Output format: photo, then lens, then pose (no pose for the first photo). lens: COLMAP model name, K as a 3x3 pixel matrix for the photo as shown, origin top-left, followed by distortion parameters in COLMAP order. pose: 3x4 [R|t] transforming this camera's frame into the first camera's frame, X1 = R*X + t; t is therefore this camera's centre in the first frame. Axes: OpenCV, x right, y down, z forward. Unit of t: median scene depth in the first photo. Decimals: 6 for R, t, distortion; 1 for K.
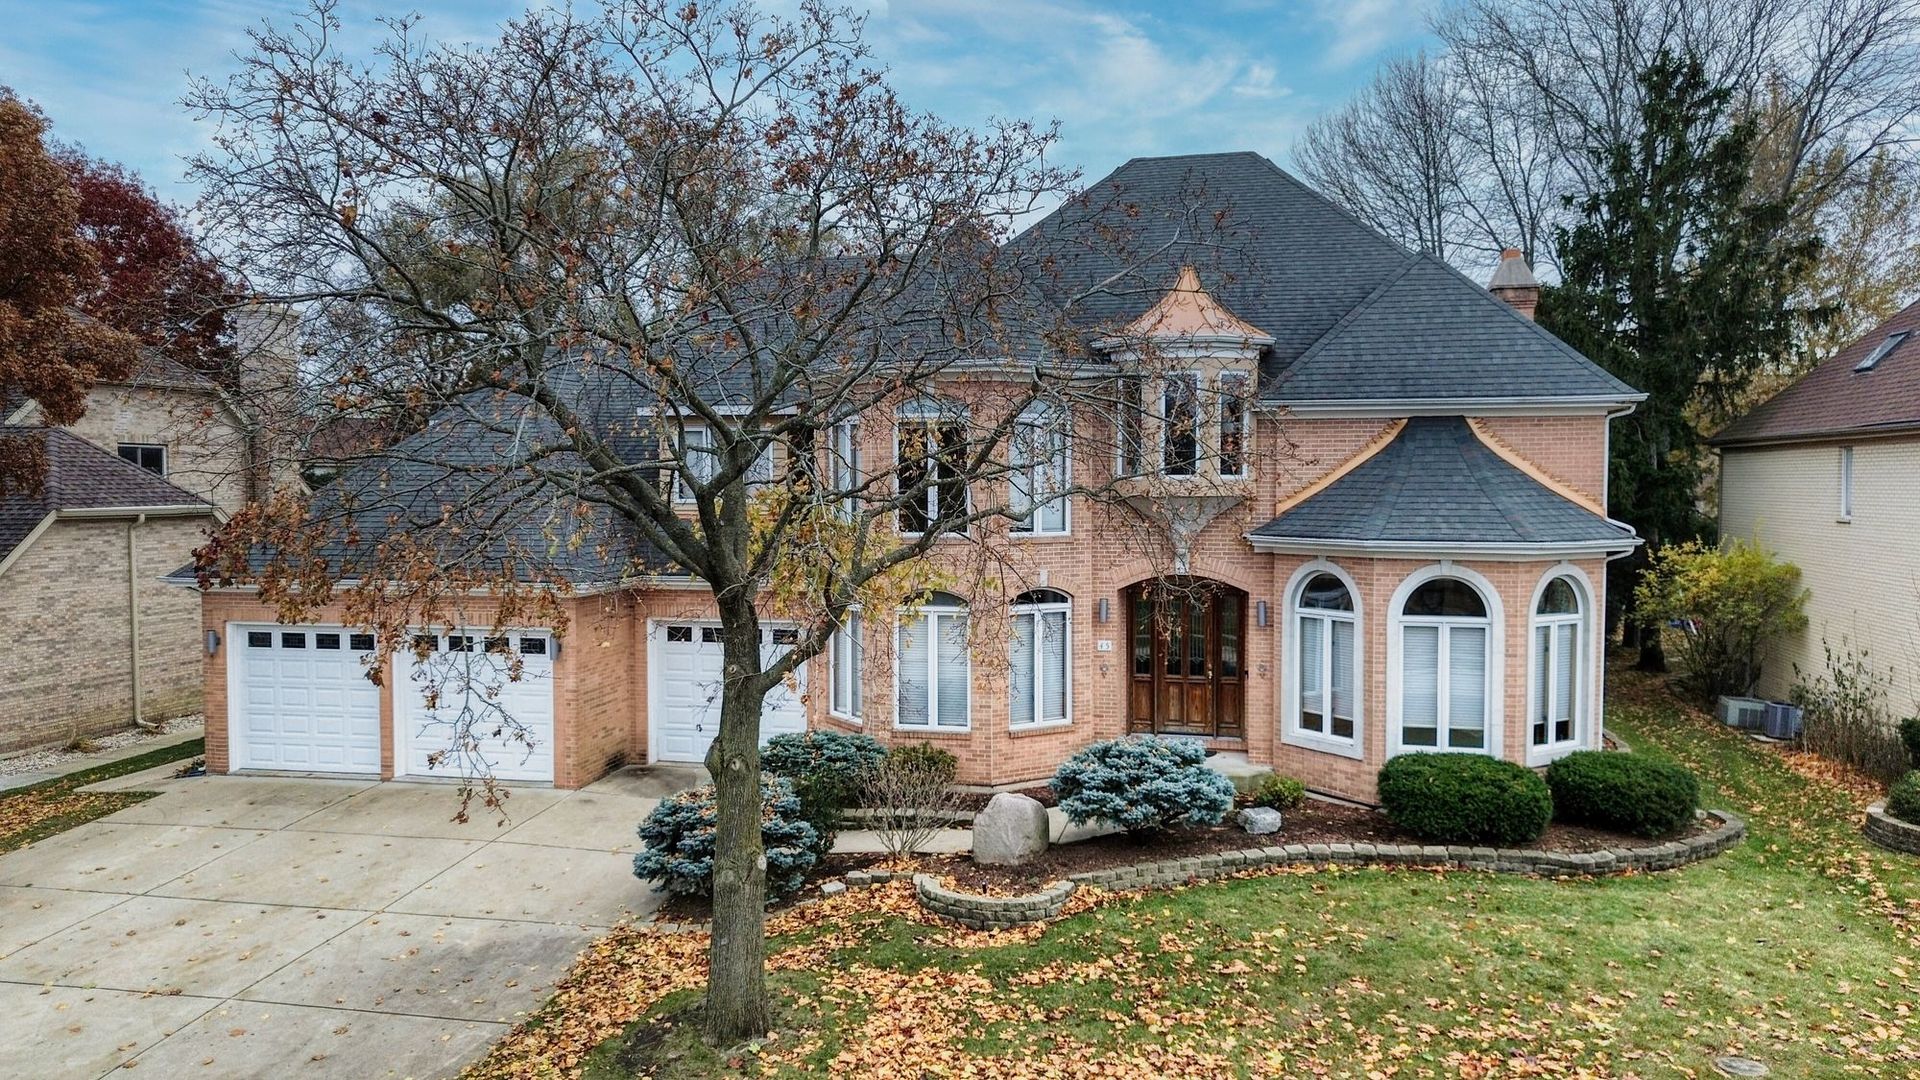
lens RADIAL K [[1355.0, 0, 960.0], [0, 1355.0, 540.0], [0, 0, 1]] dist [0.057627, -0.033333]
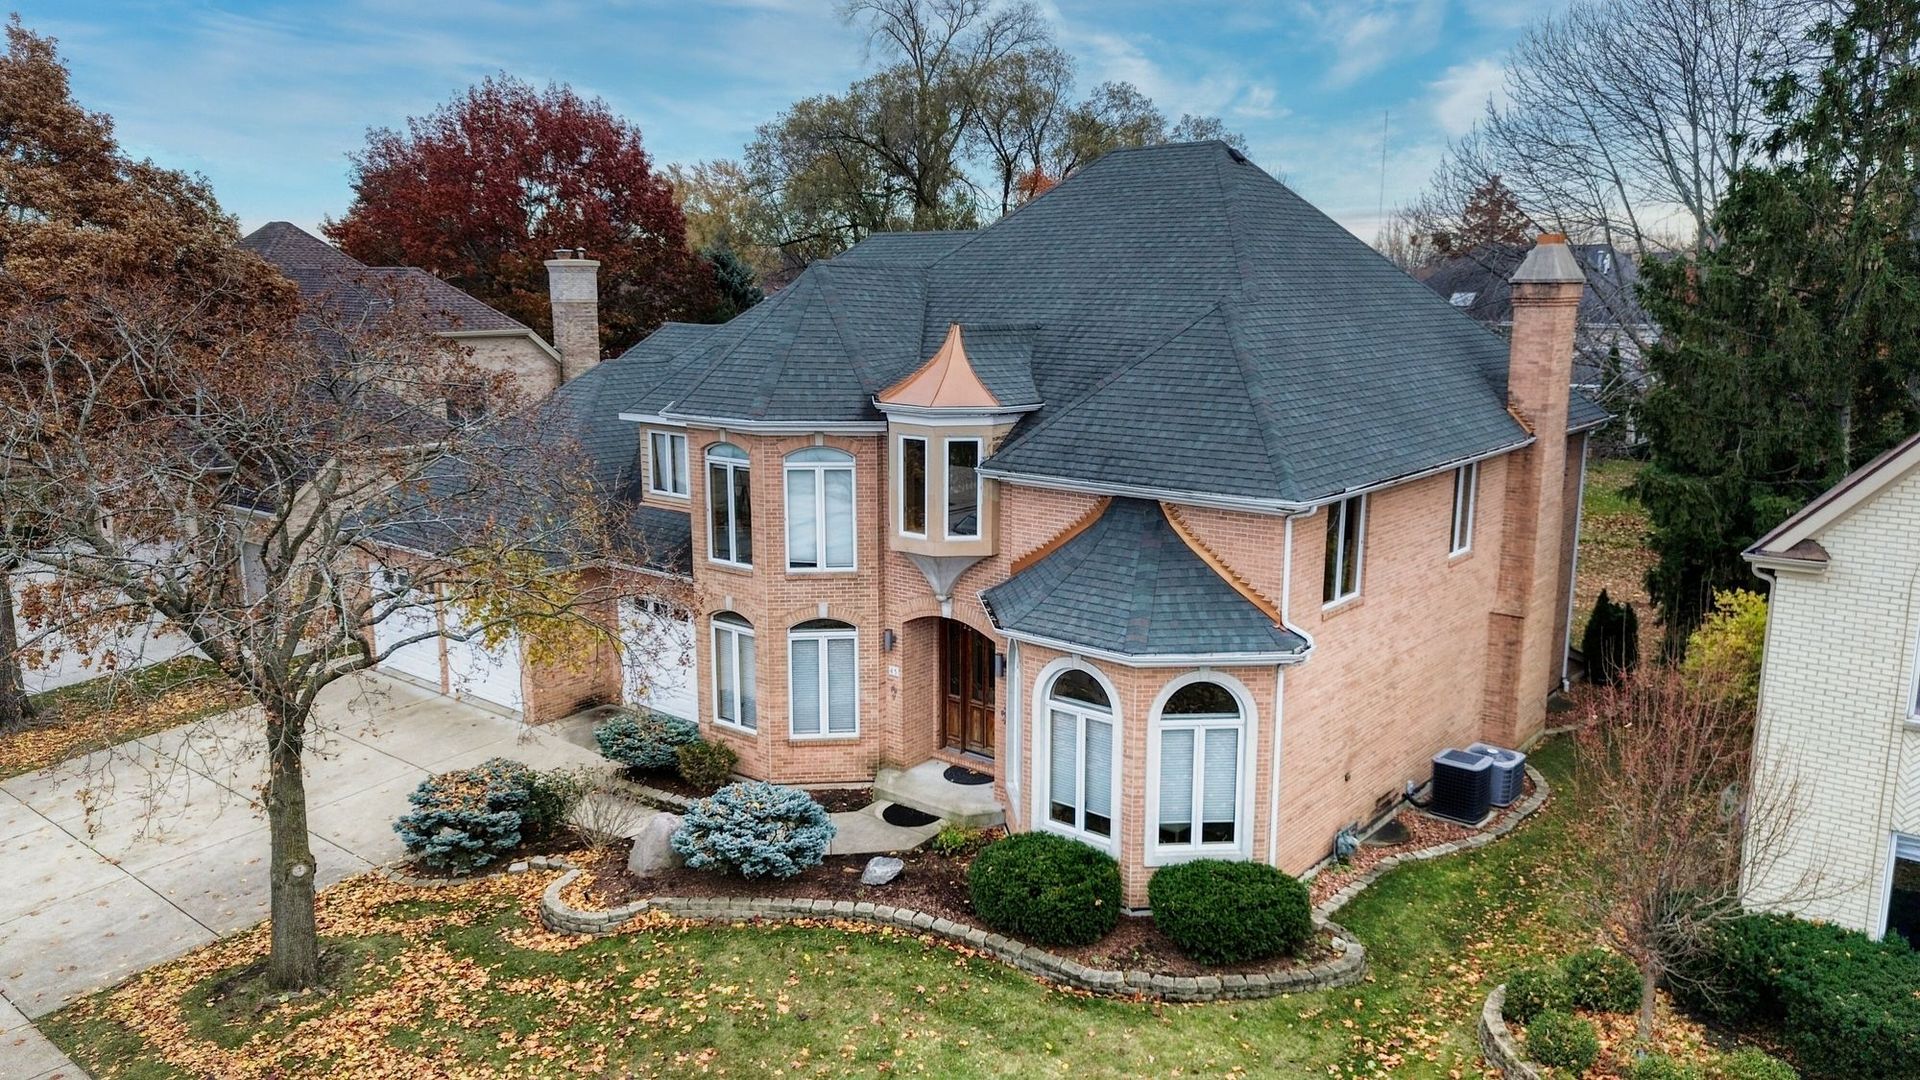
lens RADIAL K [[1355.0, 0, 960.0], [0, 1355.0, 540.0], [0, 0, 1]] dist [0.057627, -0.033333]
pose [[0.891785, 0.087493, -0.443919, 0.797049], [-0.022022, 0.988356, 0.150556, -0.242694], [0.451923, -0.124488, 0.883328, 0.094964]]
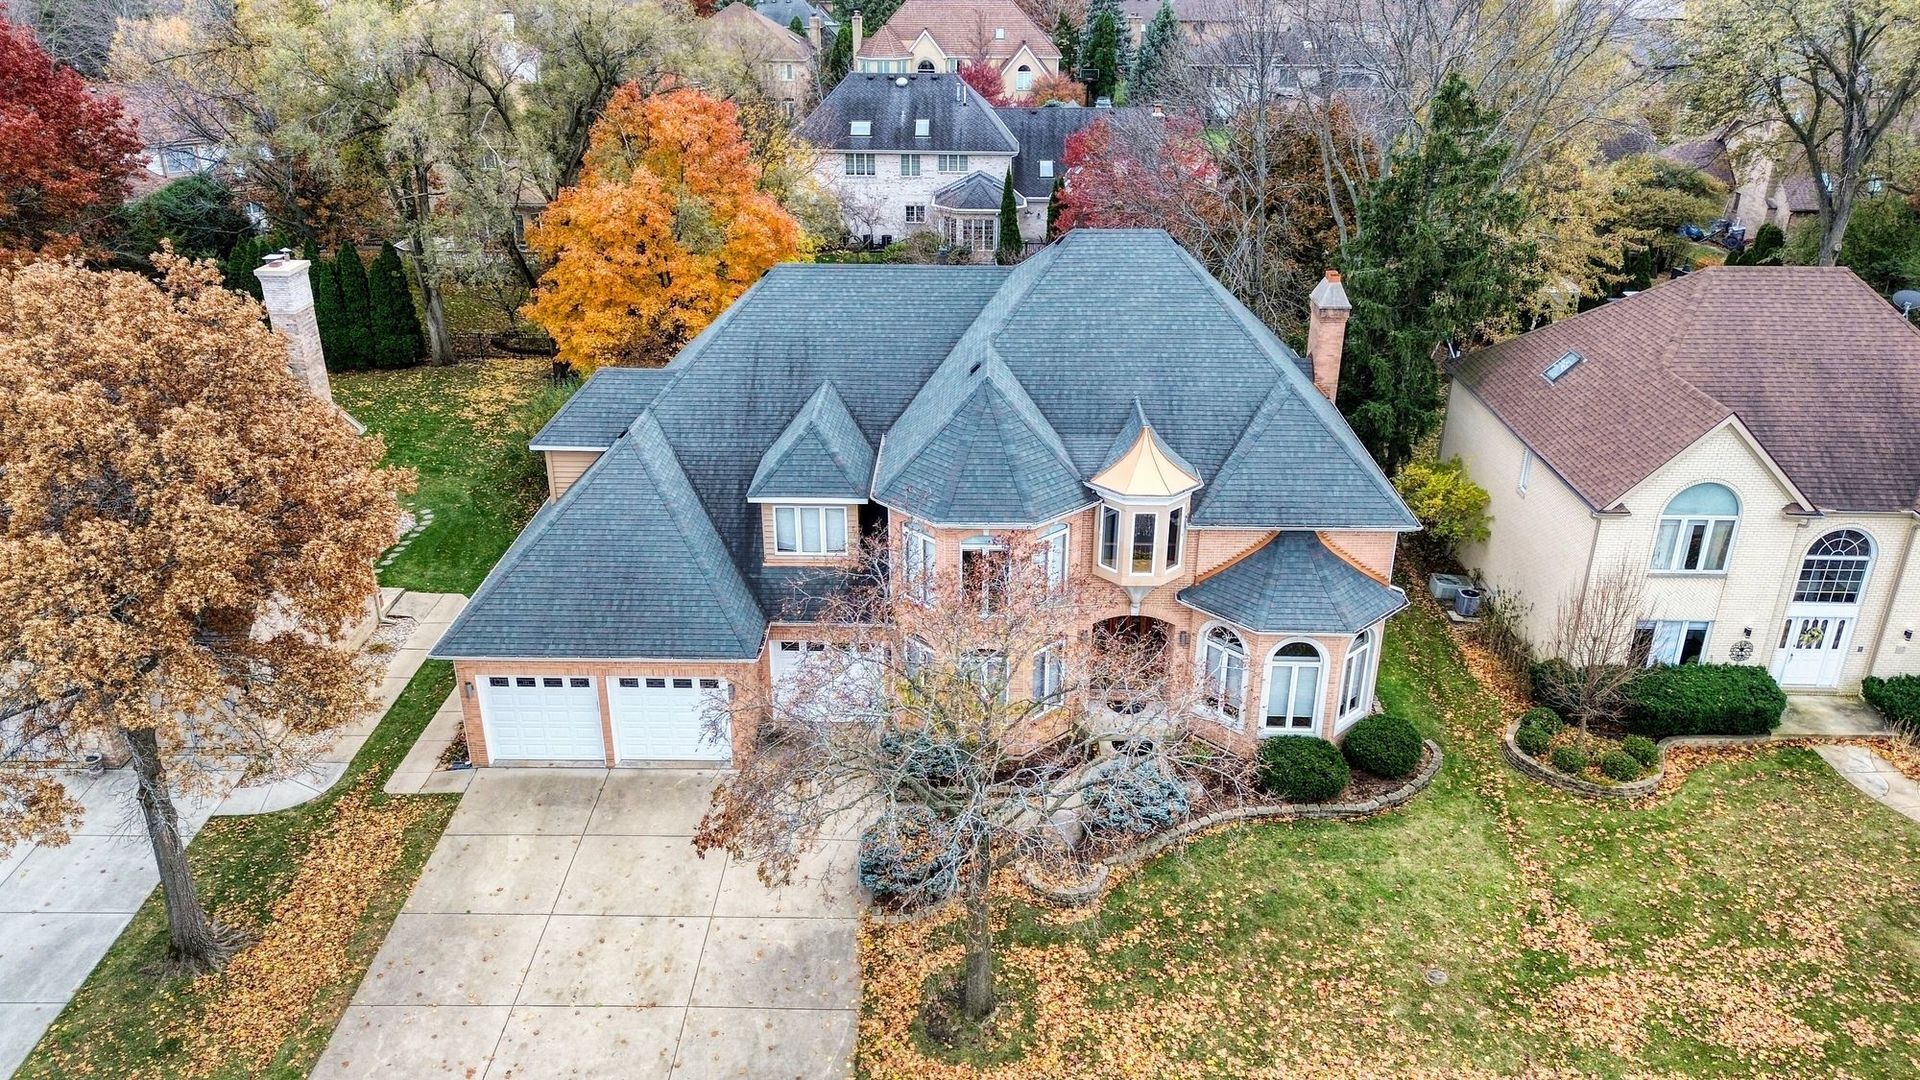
lens RADIAL K [[1348.3, 0, 960.0], [0, 1348.3, 540.0], [0, 0, 1]] dist [0.056633, -0.000232]
pose [[0.980720, -0.077334, 0.179467, -0.384575], [0.005688, 0.929274, 0.369347, -0.791081], [-0.195337, -0.361205, 0.911797, -0.440818]]
